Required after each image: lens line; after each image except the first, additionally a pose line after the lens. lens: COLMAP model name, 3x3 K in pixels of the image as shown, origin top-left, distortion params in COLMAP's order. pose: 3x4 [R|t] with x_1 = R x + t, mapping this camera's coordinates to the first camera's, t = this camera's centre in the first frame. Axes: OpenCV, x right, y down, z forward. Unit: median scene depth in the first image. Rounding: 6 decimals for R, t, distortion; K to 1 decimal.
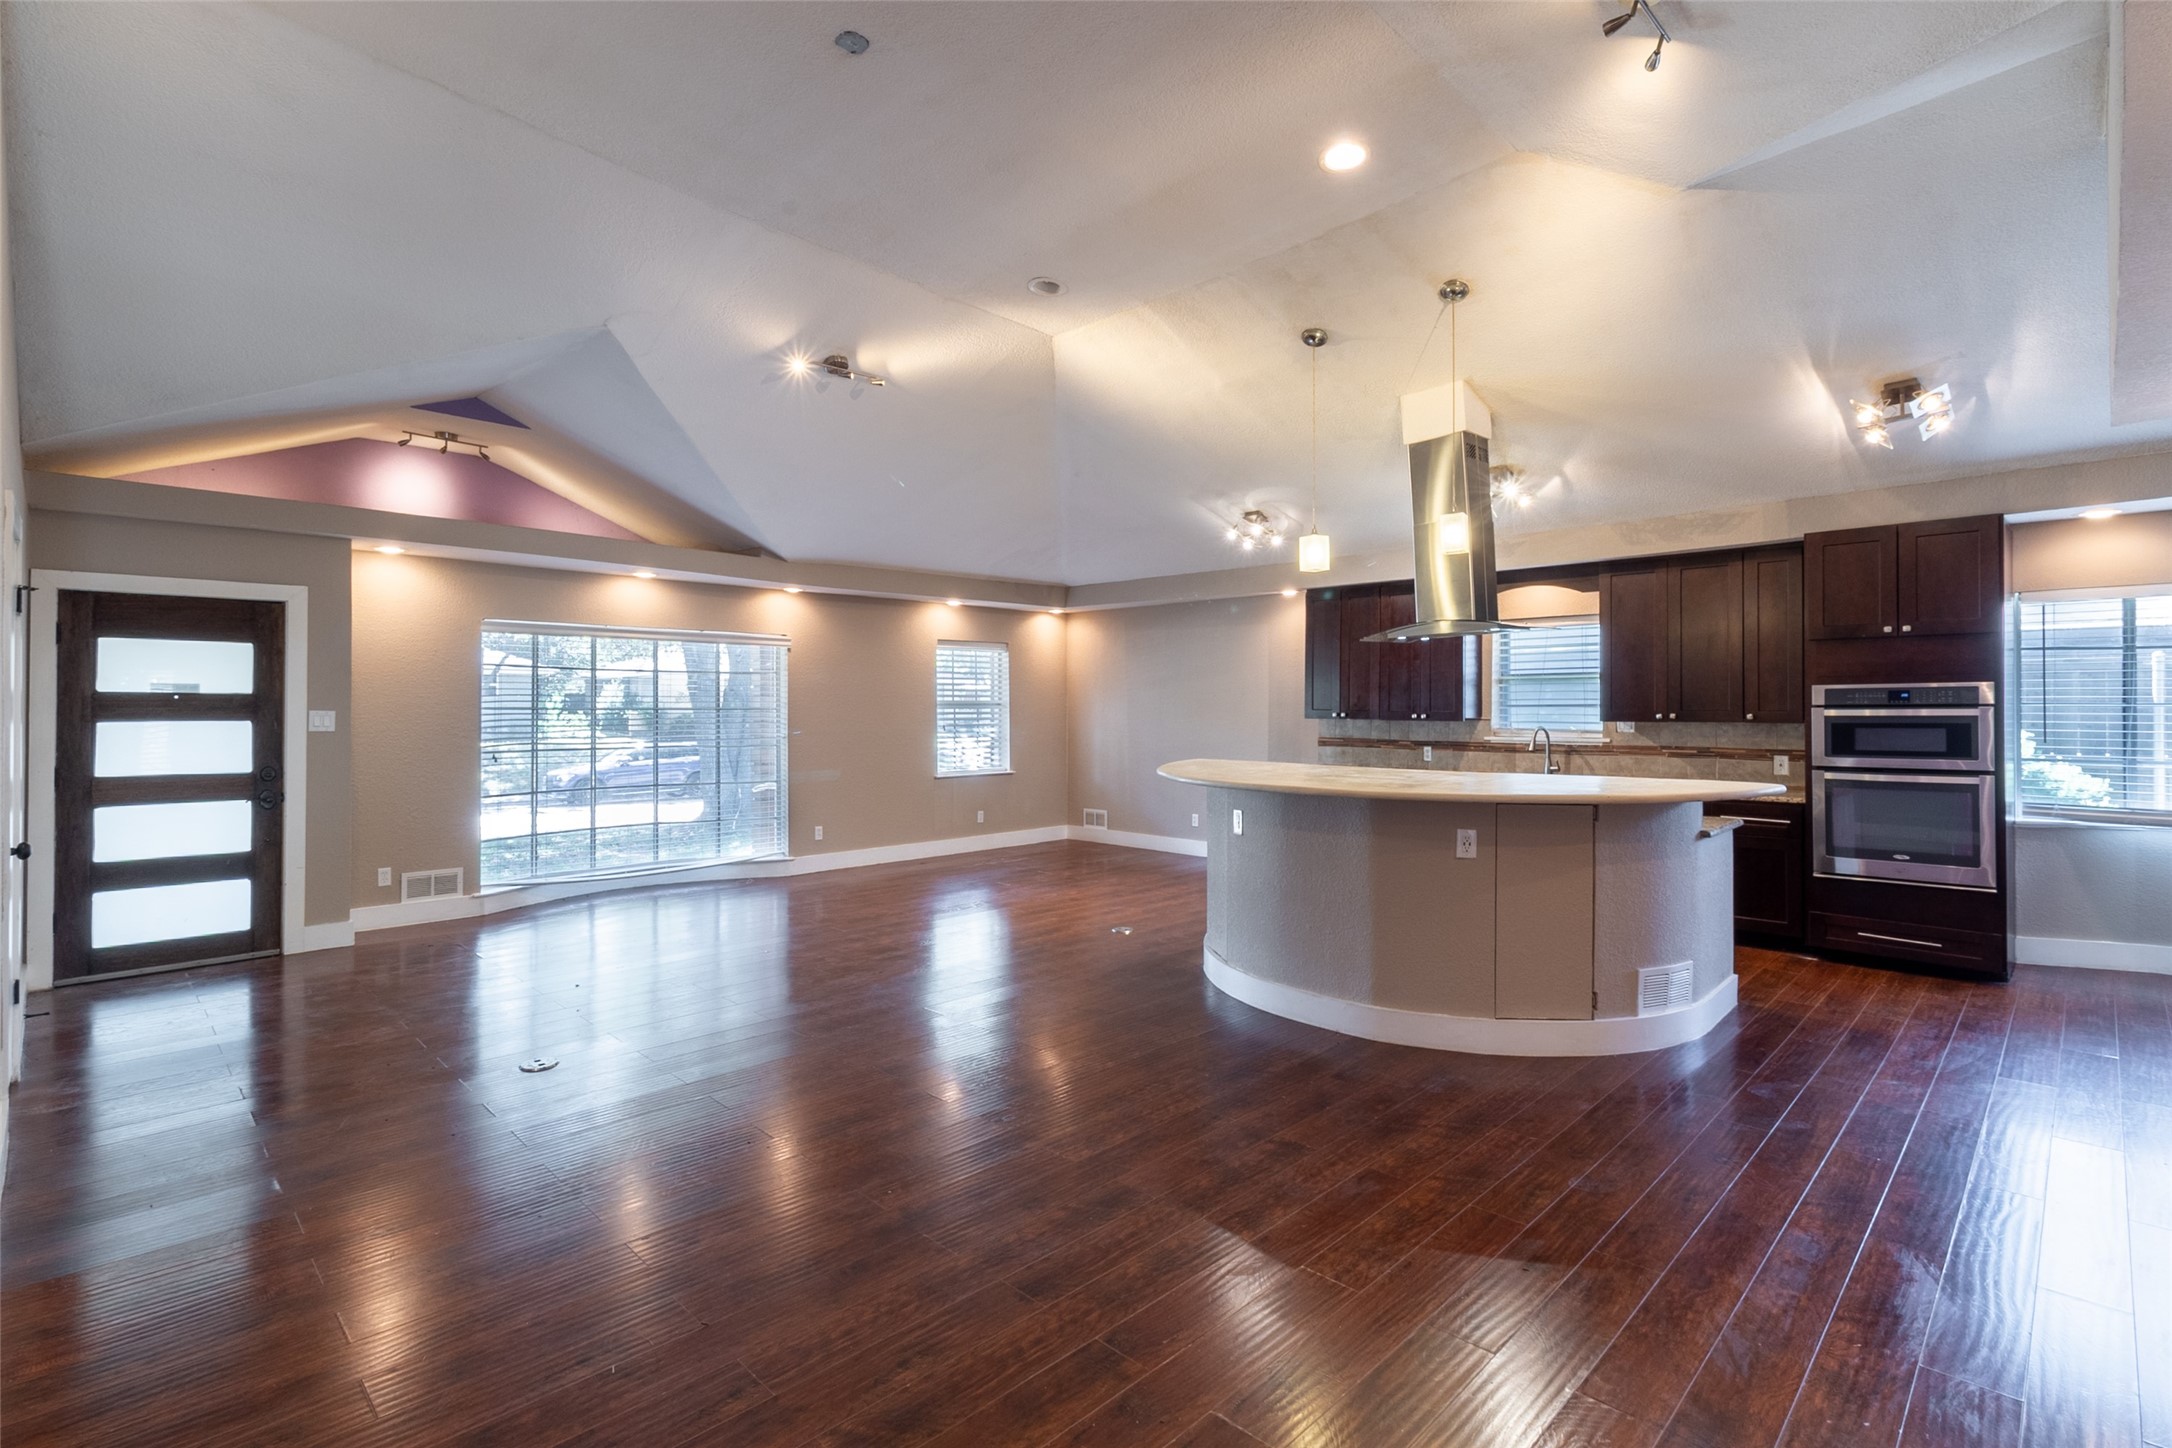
lens RADIAL K [[1005.1, 0, 1079.0], [0, 1005.1, 712.3], [0, 0, 1]] dist [0.003395, -0.000098]
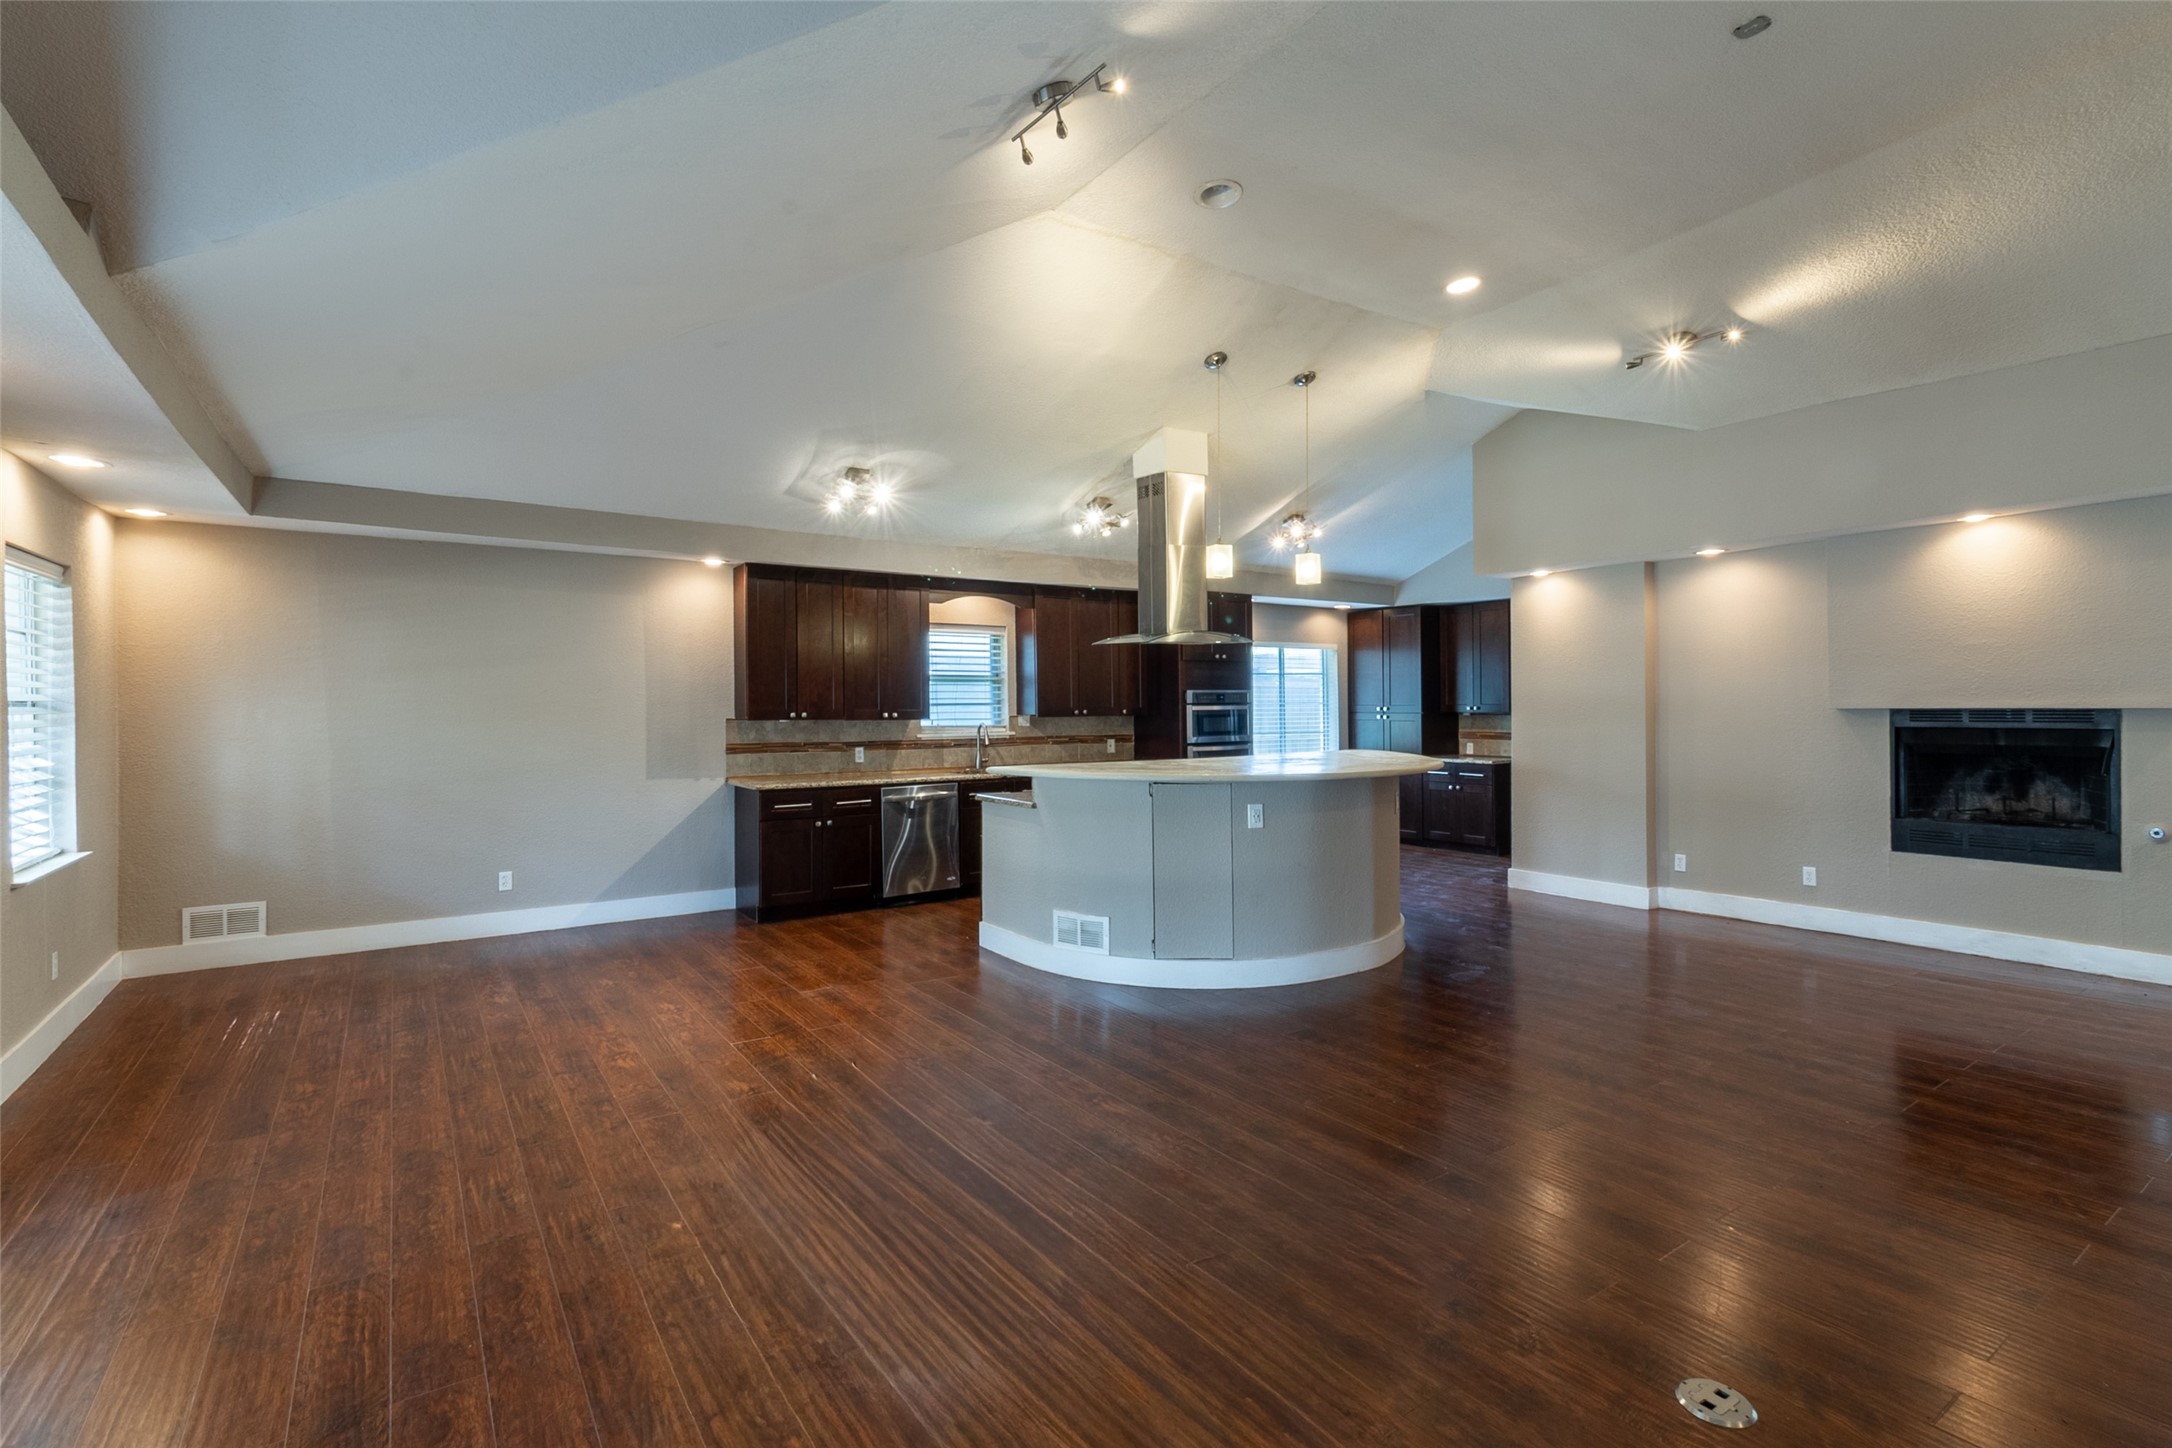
lens RADIAL K [[1005.1, 0, 1072.4], [0, 1005.1, 716.4], [0, 0, 1]] dist [0.003395, -0.000098]
pose [[0.187785, -0.011485, 0.982143, -0.593766], [0.011238, 0.999891, 0.009544, -0.002729], [-0.982146, 0.009246, 0.187894, 0.660475]]
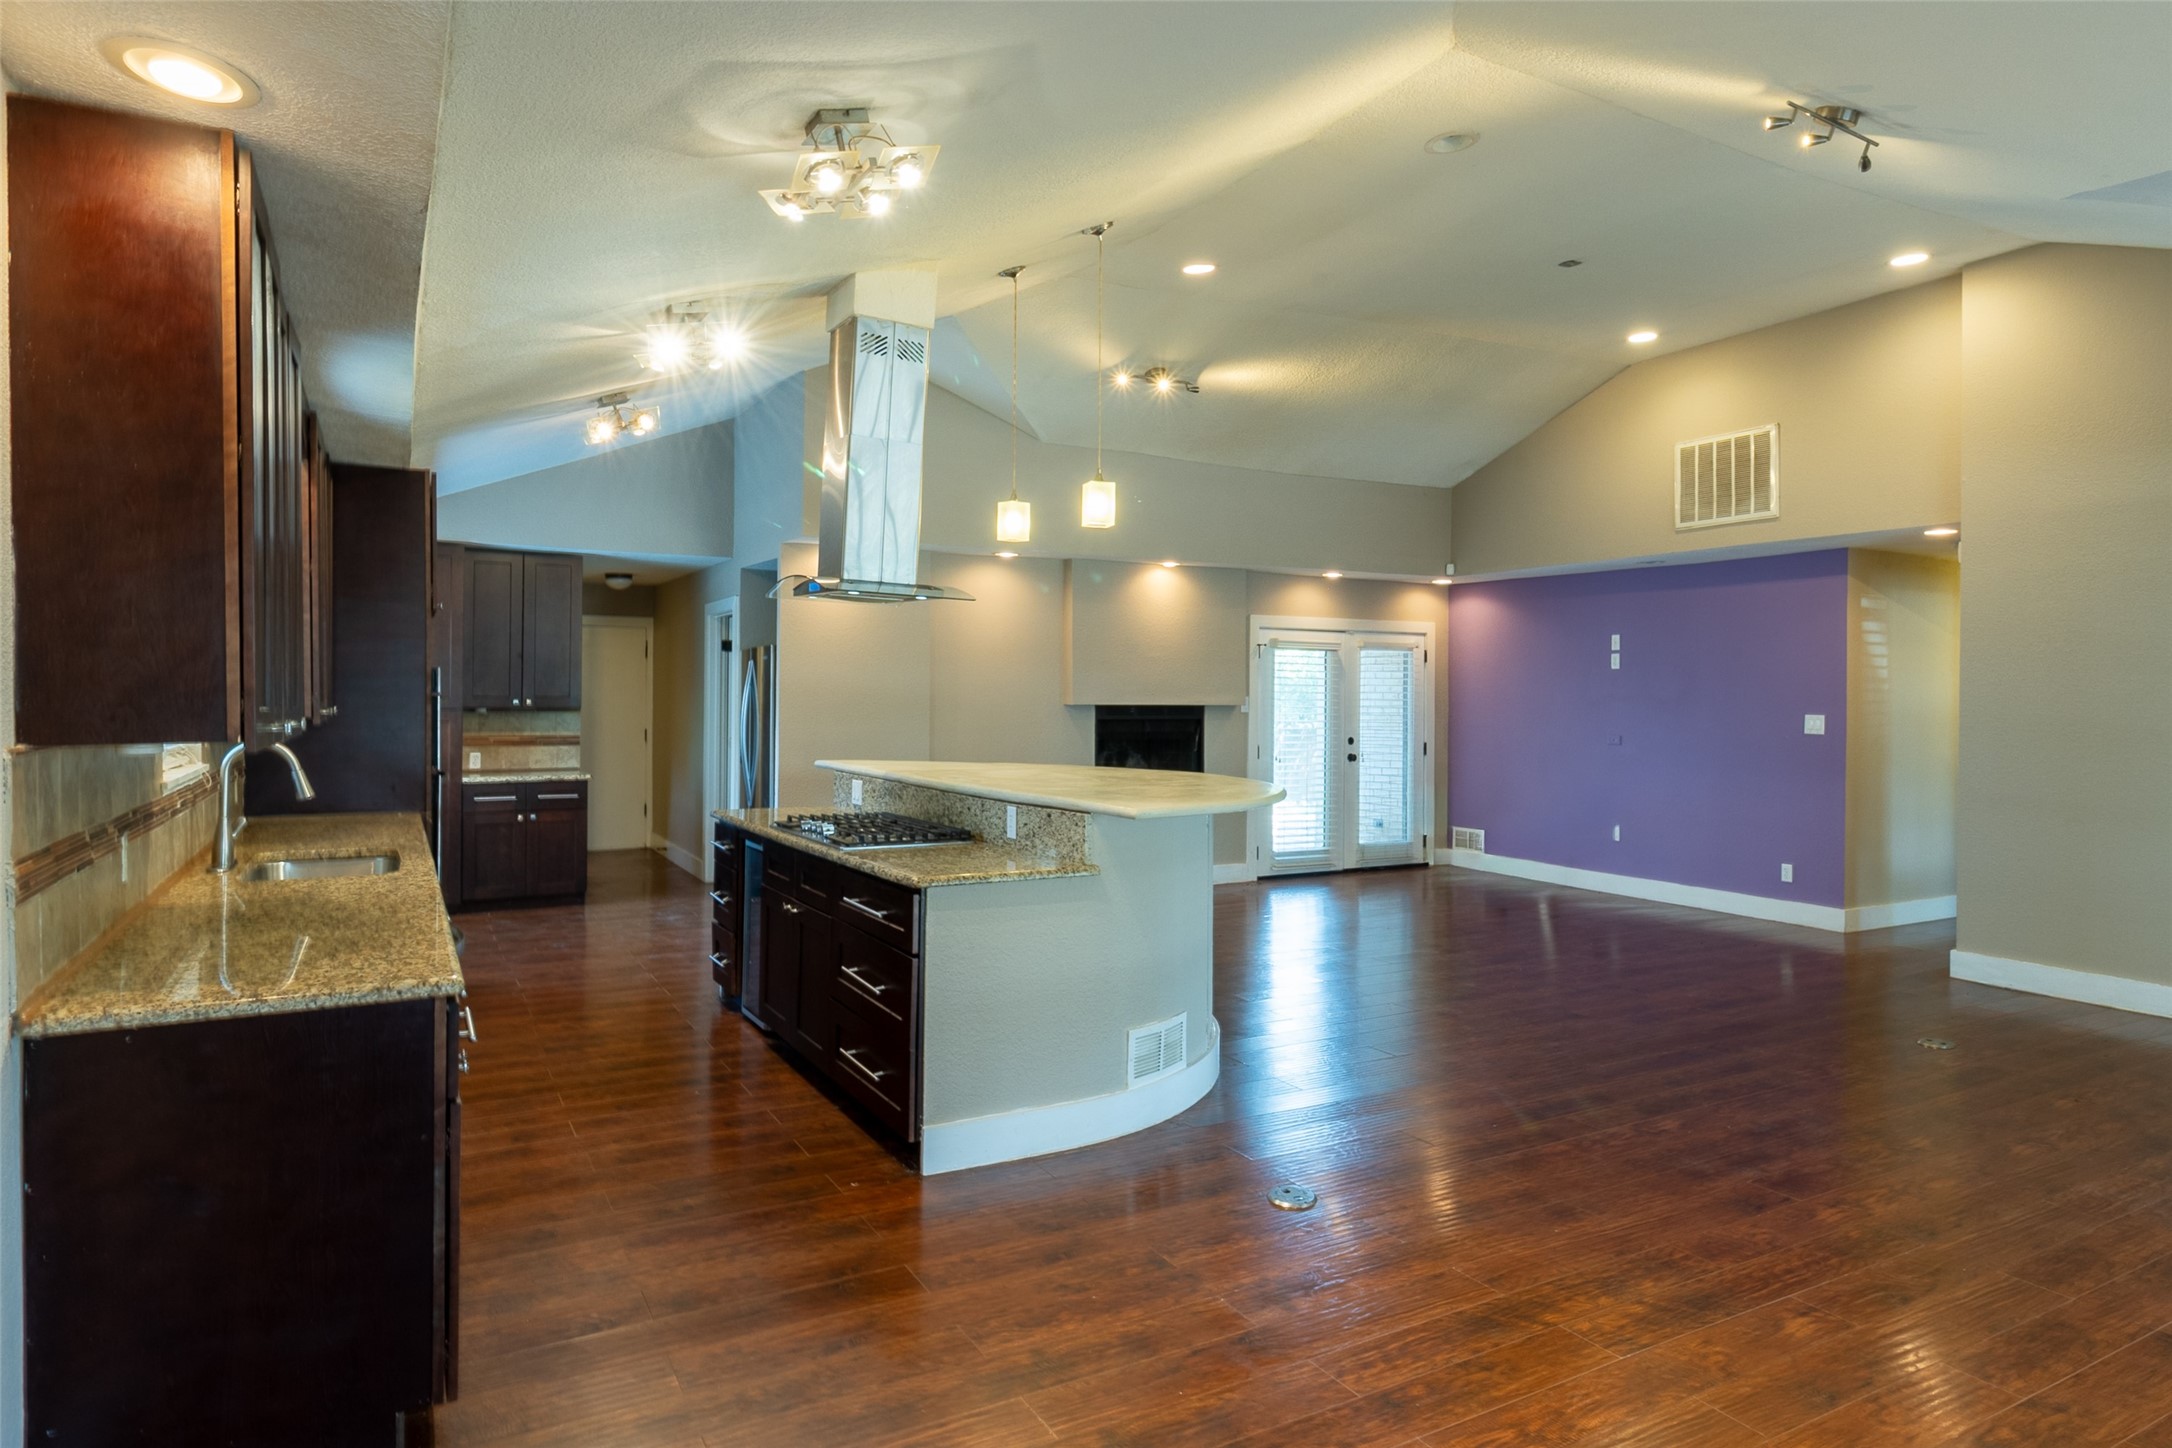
lens RADIAL K [[1287.0, 0, 1055.3], [0, 1287.0, 701.2], [0, 0, 1]] dist [-0.003929, 0.000235]
pose [[-0.963334, -0.006460, 0.268228, -0.003551], [-0.004328, 0.999954, 0.008537, -0.008097], [-0.268271, 0.007063, -0.963318, 1.374848]]
